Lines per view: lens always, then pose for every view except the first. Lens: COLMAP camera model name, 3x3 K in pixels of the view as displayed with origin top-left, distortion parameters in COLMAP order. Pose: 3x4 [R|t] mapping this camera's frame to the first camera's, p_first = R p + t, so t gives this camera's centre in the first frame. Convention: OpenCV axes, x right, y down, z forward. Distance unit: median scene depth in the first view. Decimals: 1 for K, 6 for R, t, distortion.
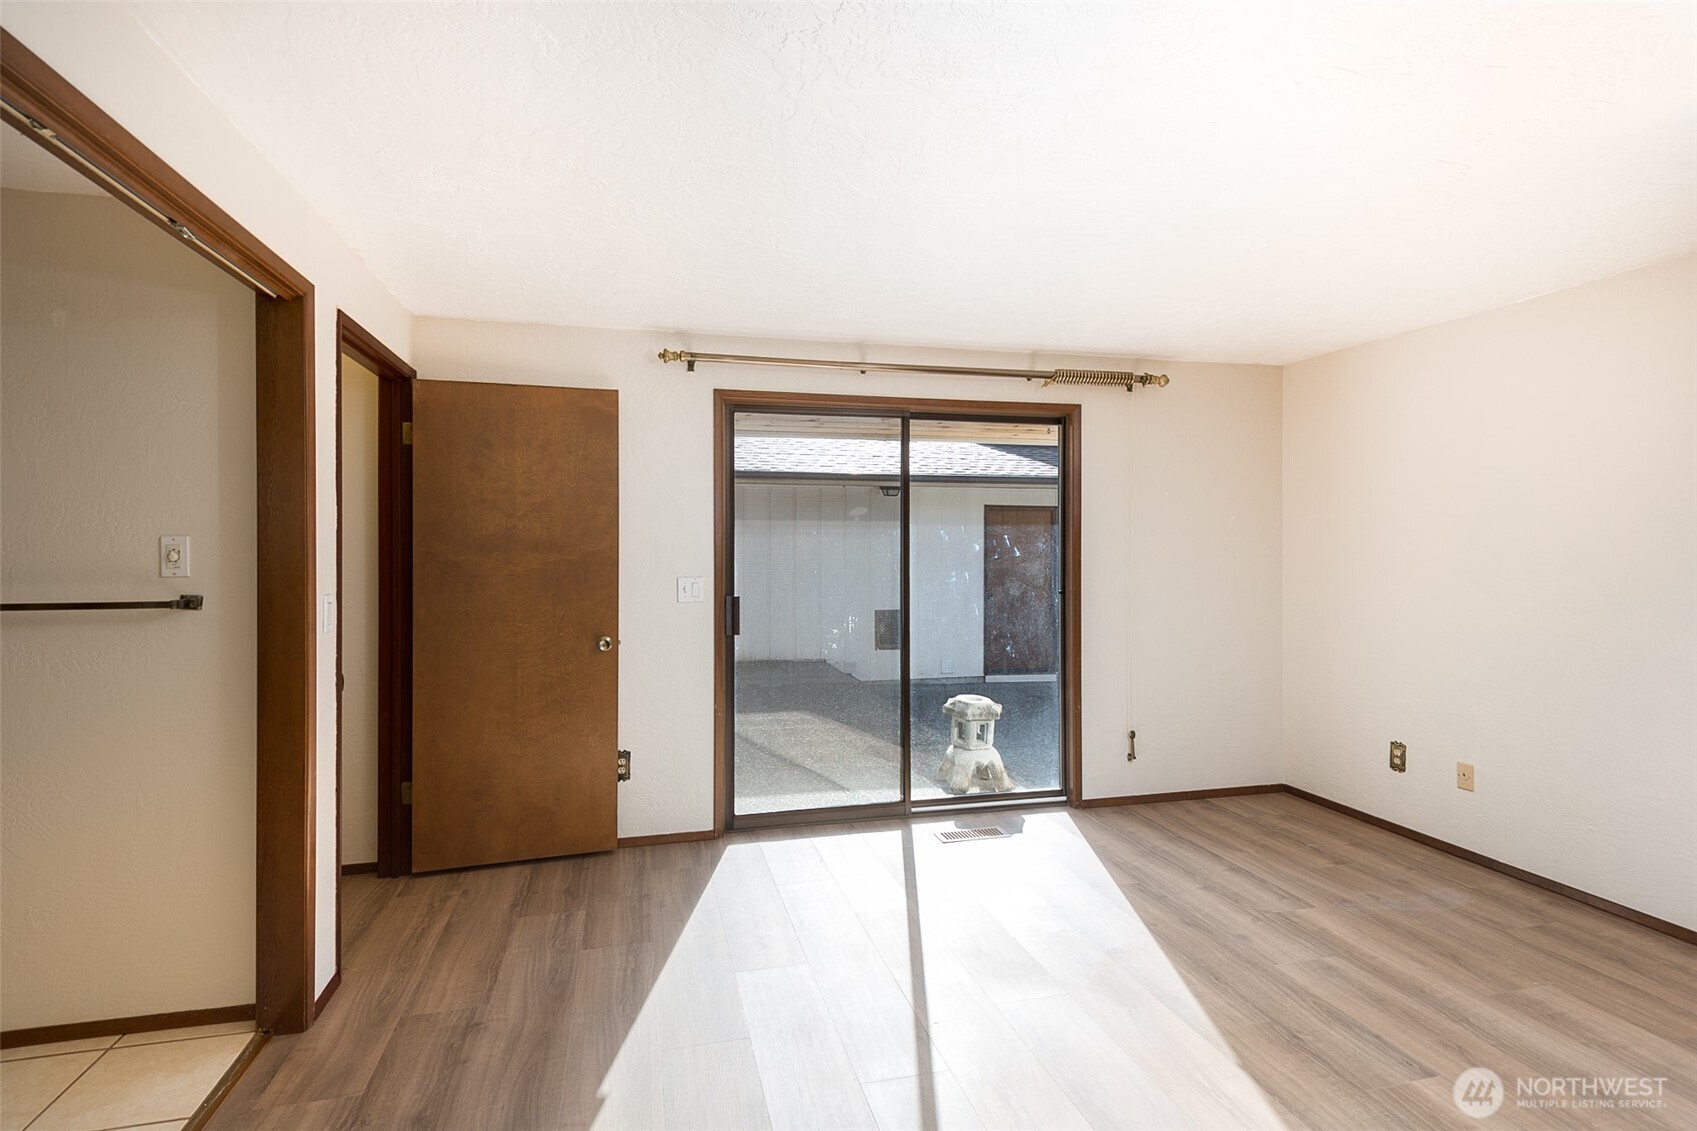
lens RADIAL K [[795.9, 0, 841.9], [0, 795.9, 555.6], [0, 0, 1]] dist [-0.005388, -0.003259]
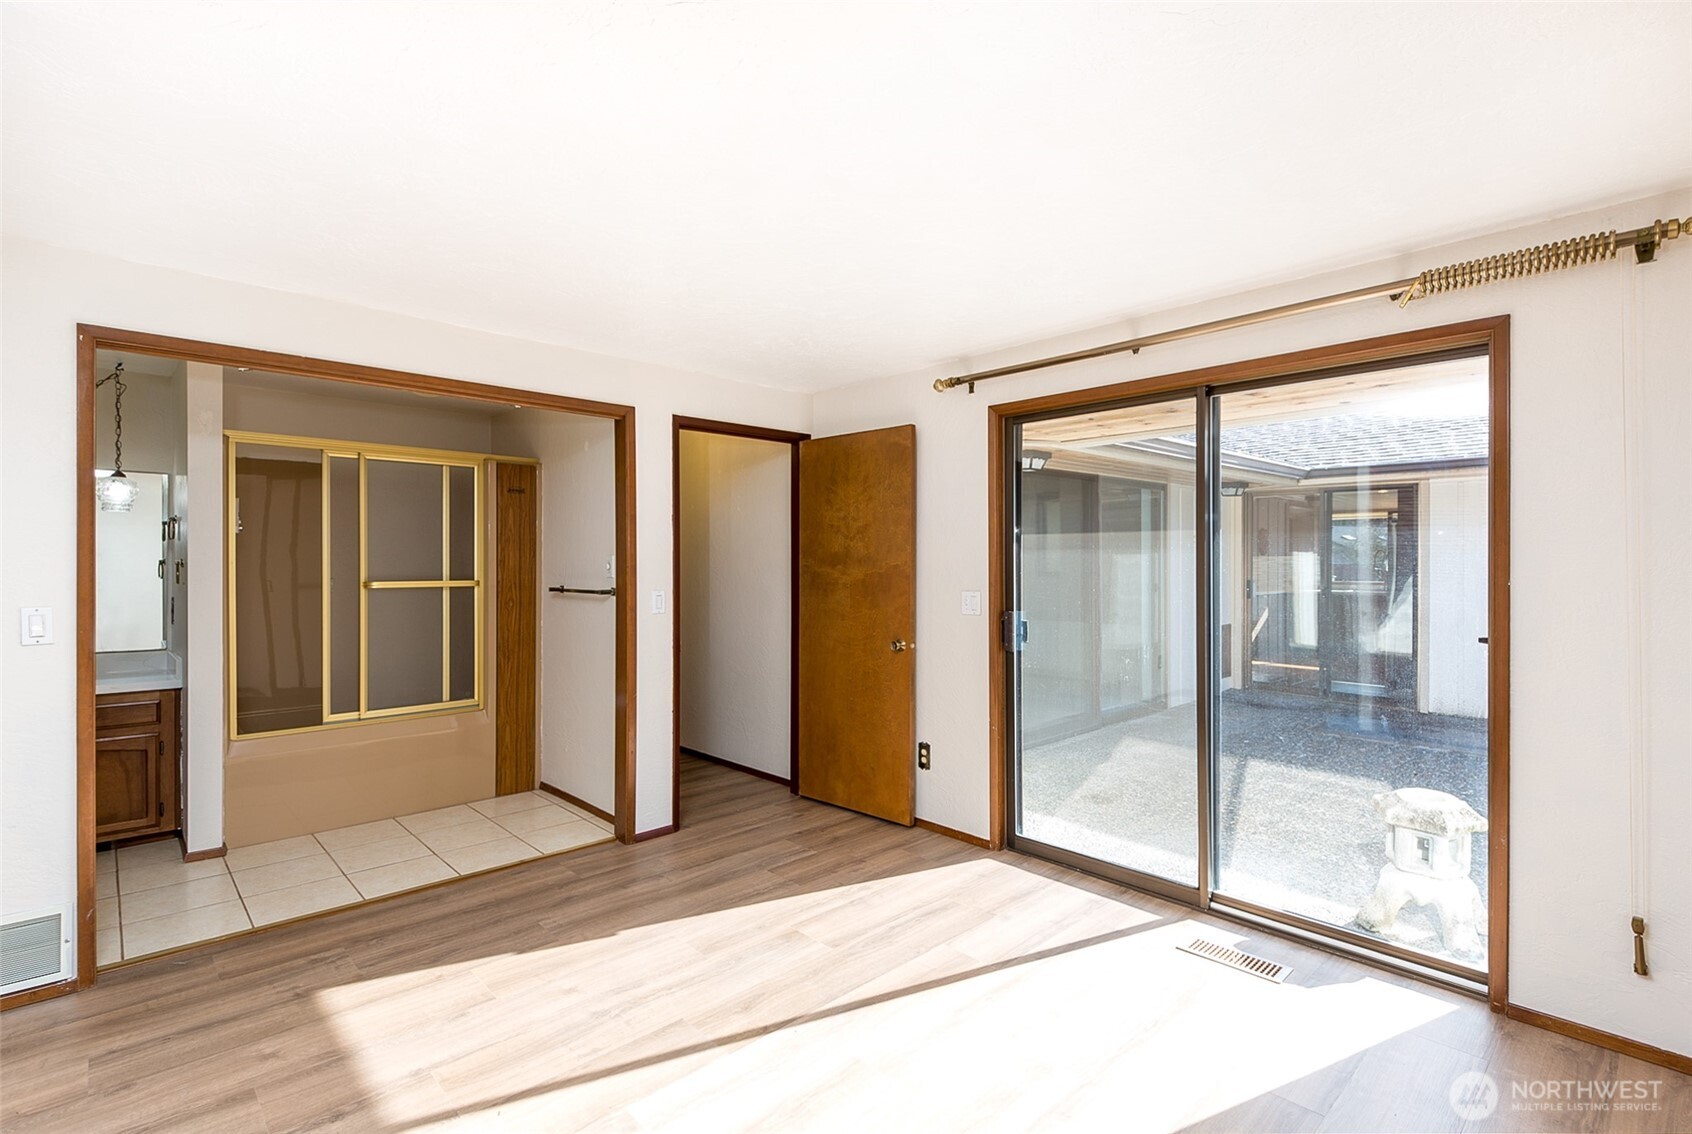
lens RADIAL K [[793.5, 0, 842.5], [0, 793.5, 565.1], [0, 0, 1]] dist [-0.005388, -0.003259]
pose [[0.485064, 0.004840, -0.874466, 0.659806], [-0.008166, 0.999966, 0.001004, -0.005797], [0.874441, 0.006654, 0.485087, 0.357905]]
